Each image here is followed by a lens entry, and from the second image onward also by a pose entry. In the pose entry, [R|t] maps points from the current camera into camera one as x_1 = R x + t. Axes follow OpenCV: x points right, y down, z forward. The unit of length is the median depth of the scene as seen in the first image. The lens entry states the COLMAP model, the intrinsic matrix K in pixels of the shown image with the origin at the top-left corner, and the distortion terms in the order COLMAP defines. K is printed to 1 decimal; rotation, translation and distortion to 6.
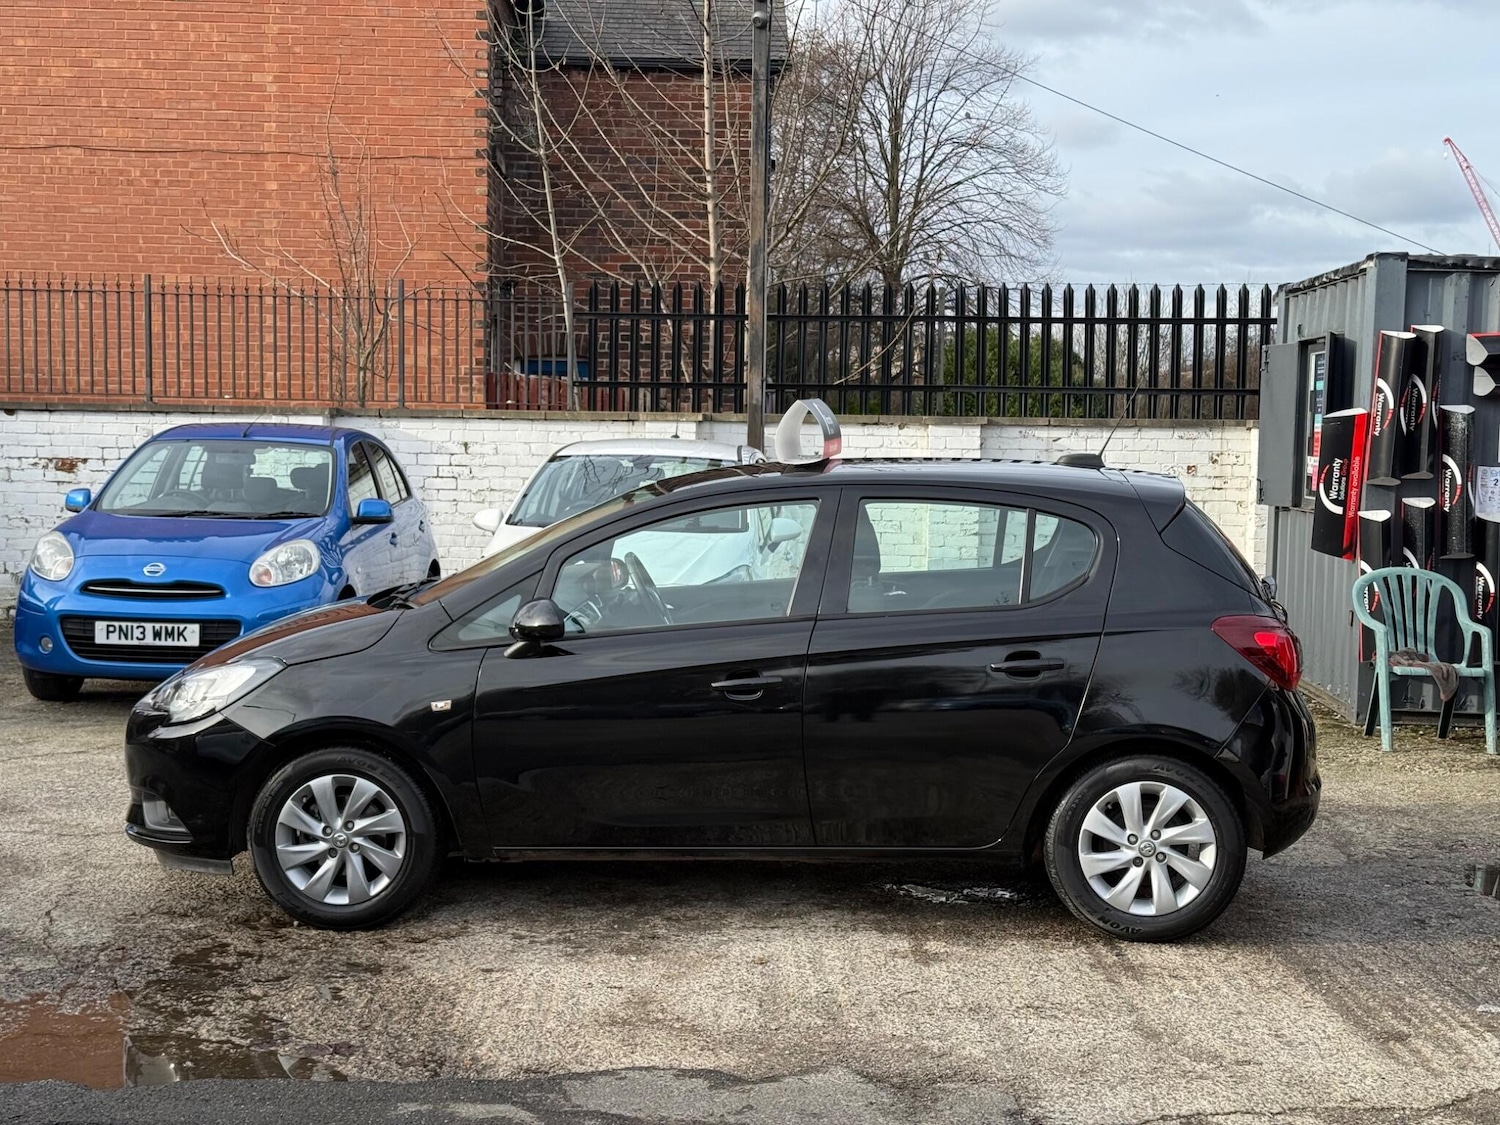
lens RADIAL K [[2090.0, 0, 740.6], [0, 2090.0, 574.1], [0, 0, 1]] dist [0.110669, 0.000000]
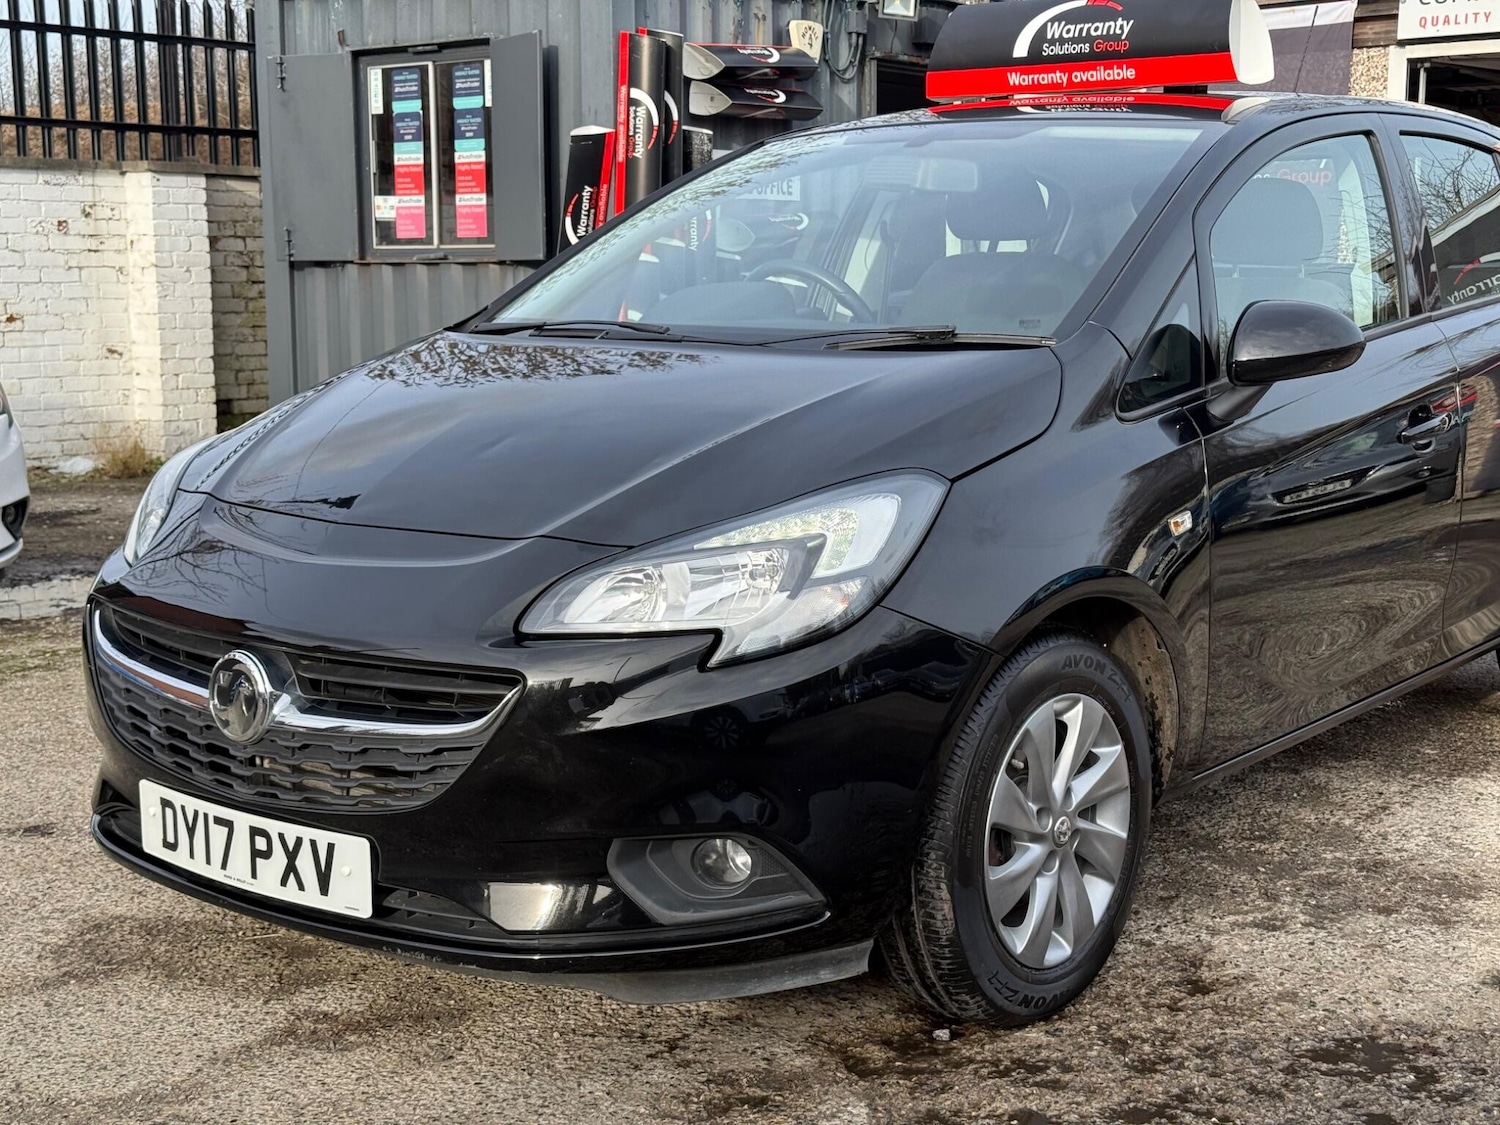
lens RADIAL K [[2090.0, 0, 718.7], [0, 2090.0, 545.6], [0, 0, 1]] dist [0.110669, 0.000000]
pose [[0.581000, -0.124727, 0.804290, -0.610870], [0.071021, 0.992188, 0.102561, 0.007691], [-0.810799, -0.002466, 0.585319, 0.782102]]
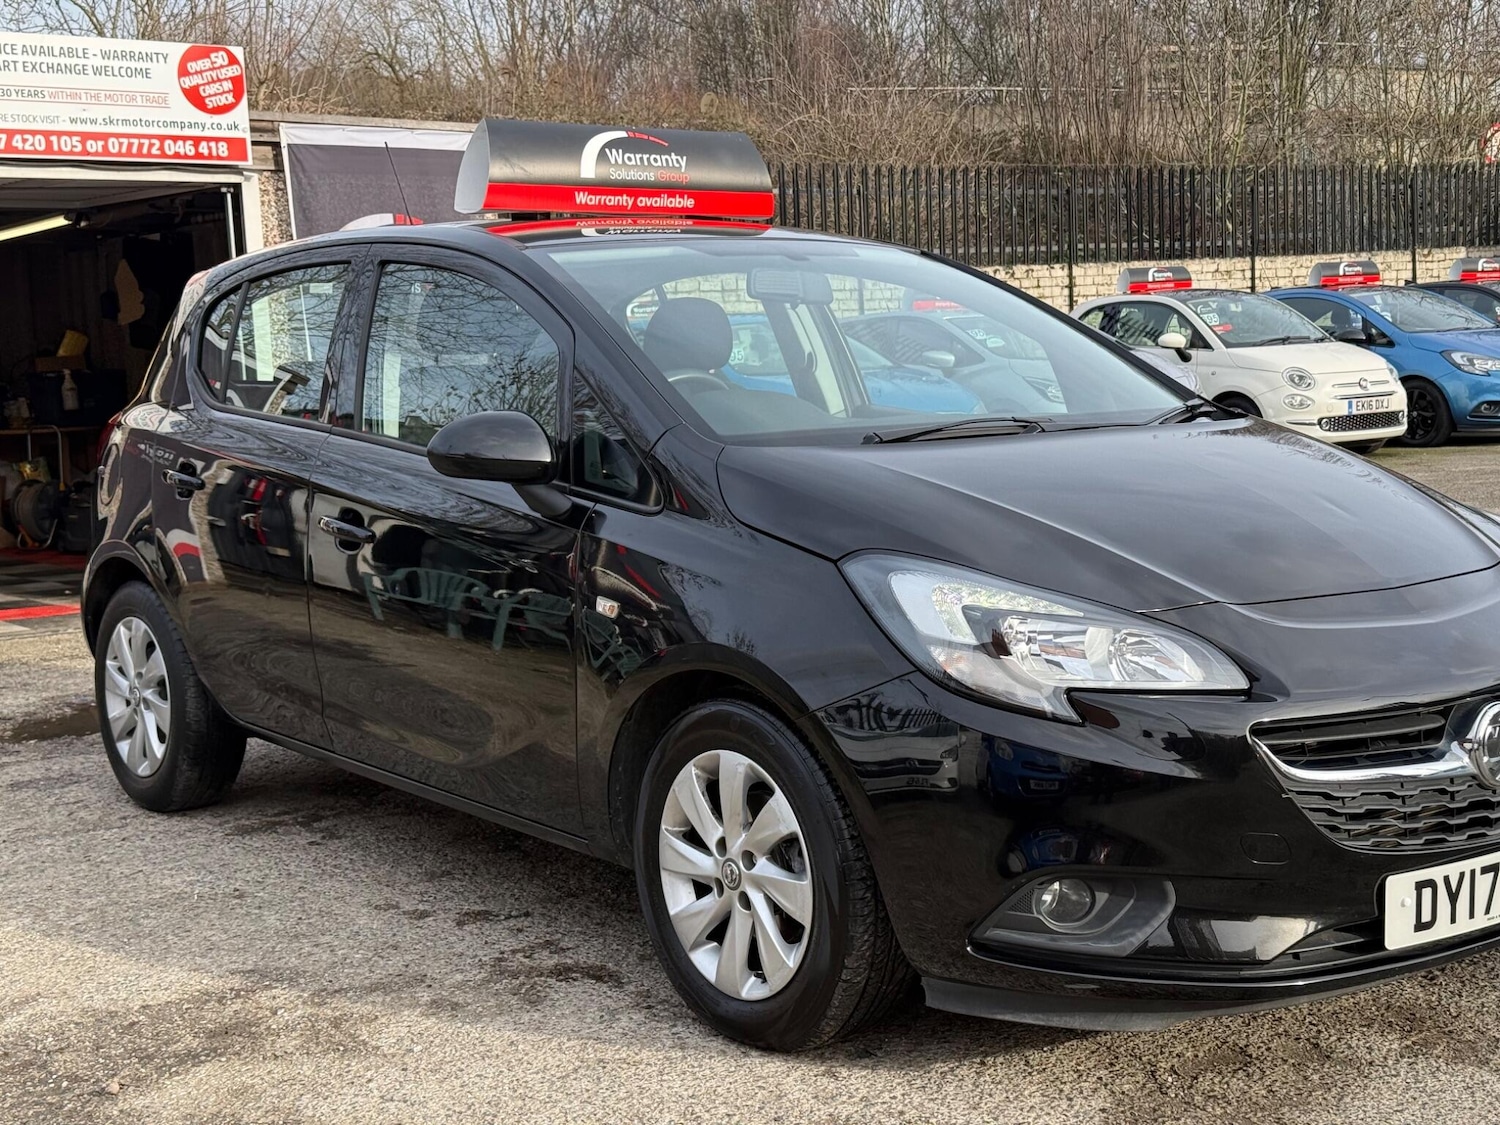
lens RADIAL K [[2090.0, 0, 751.0], [0, 2090.0, 547.5], [0, 0, 1]] dist [0.110669, 0.000000]
pose [[-0.674476, -0.063363, 0.735573, -0.555457], [0.080481, 0.984063, 0.158564, -0.059702], [-0.733897, 0.166148, -0.658627, 1.581715]]
